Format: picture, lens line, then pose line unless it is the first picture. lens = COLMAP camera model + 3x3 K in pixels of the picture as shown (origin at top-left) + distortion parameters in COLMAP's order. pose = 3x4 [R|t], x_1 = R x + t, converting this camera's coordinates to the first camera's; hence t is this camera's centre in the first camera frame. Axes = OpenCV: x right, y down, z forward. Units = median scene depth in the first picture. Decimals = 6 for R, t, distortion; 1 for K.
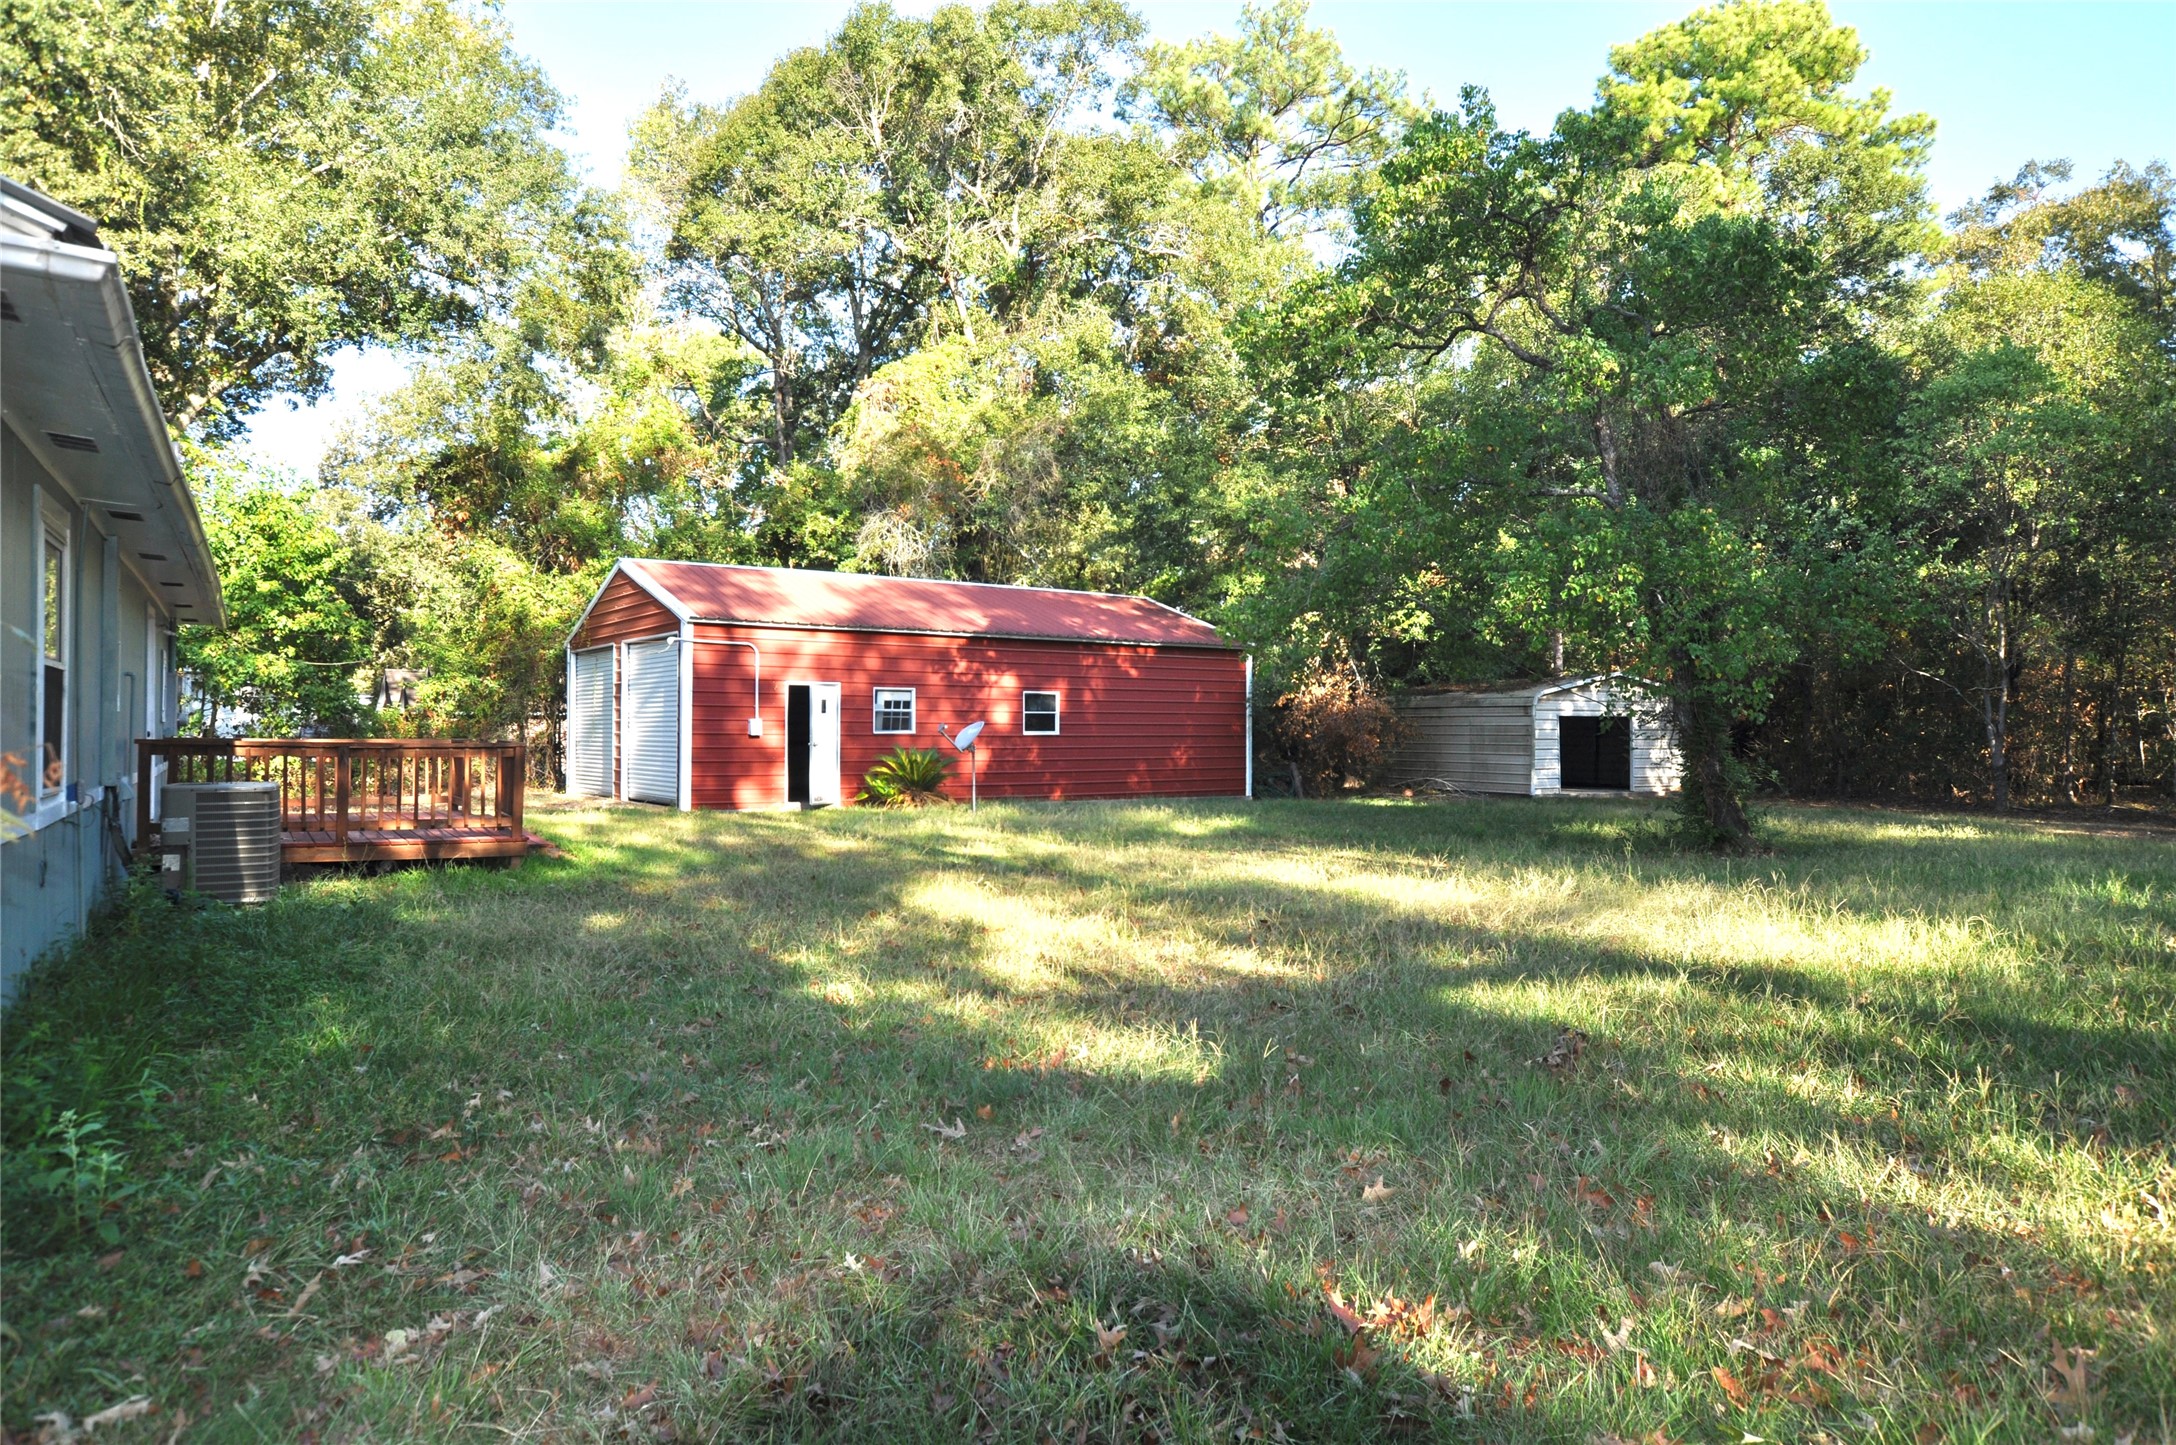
lens RADIAL K [[1395.0, 0, 1088.0], [0, 1395.0, 722.5], [0, 0, 1]] dist [-0.001354, 0.000350]
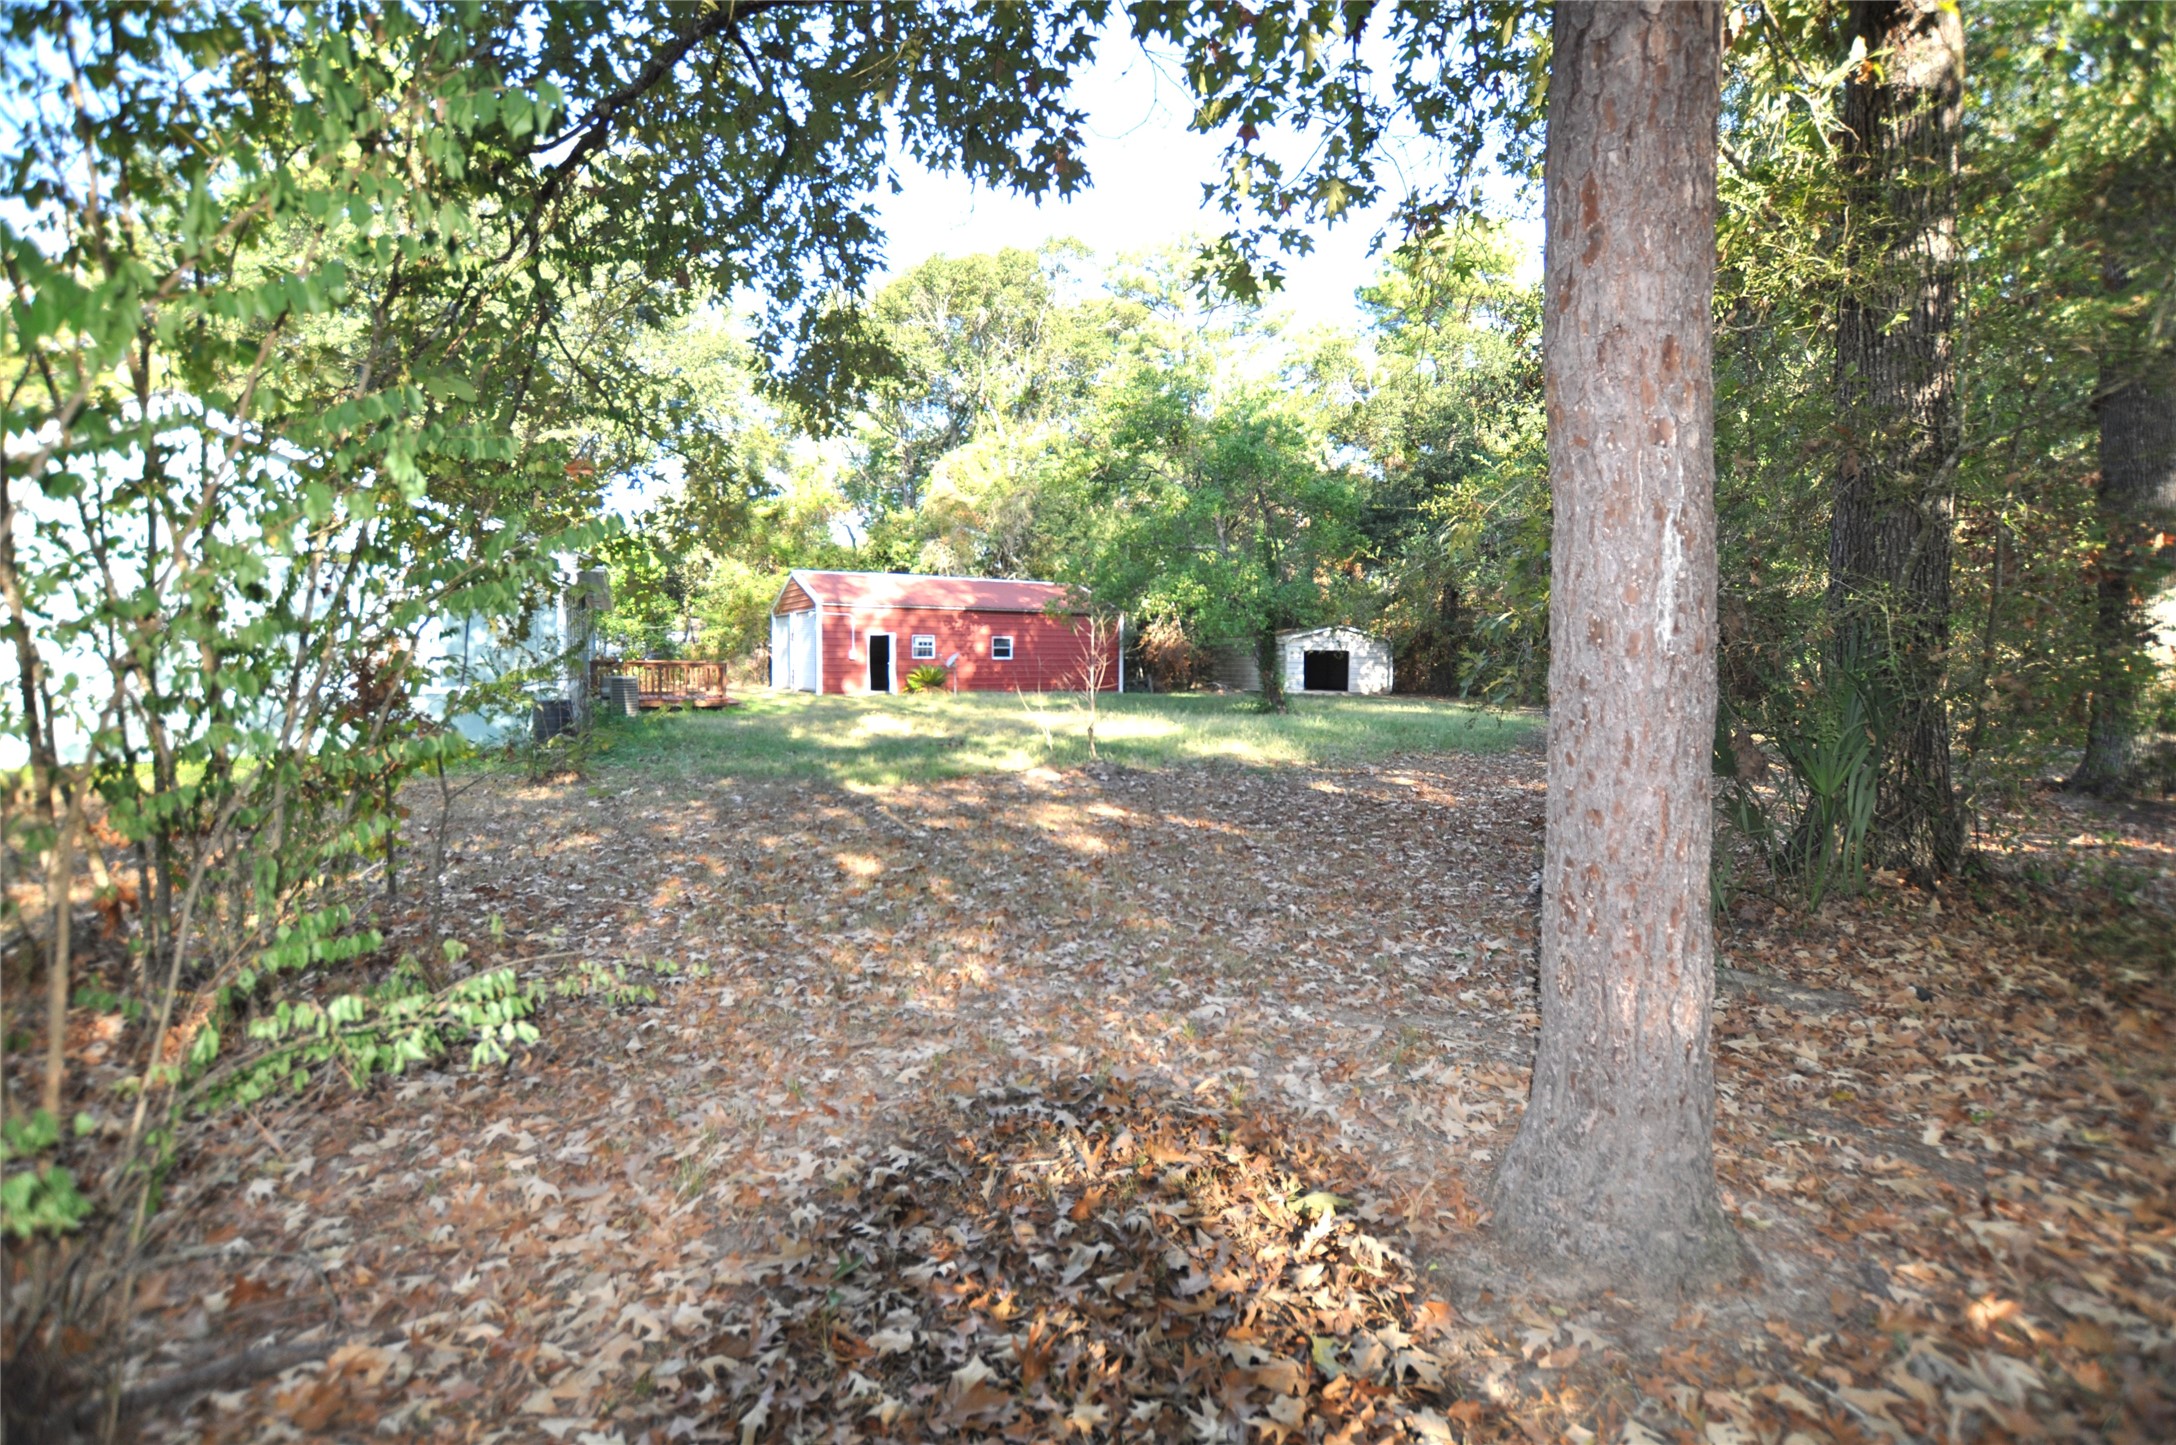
lens RADIAL K [[937.3, 0, 1088.0], [0, 937.3, 722.5], [0, 0, 1]] dist [-0.030958, 0.000082]
pose [[0.997328, 0.010858, -0.072242, 0.156491], [-0.005032, 0.996755, 0.080341, -0.006744], [0.072880, -0.079762, 0.994146, -0.270324]]
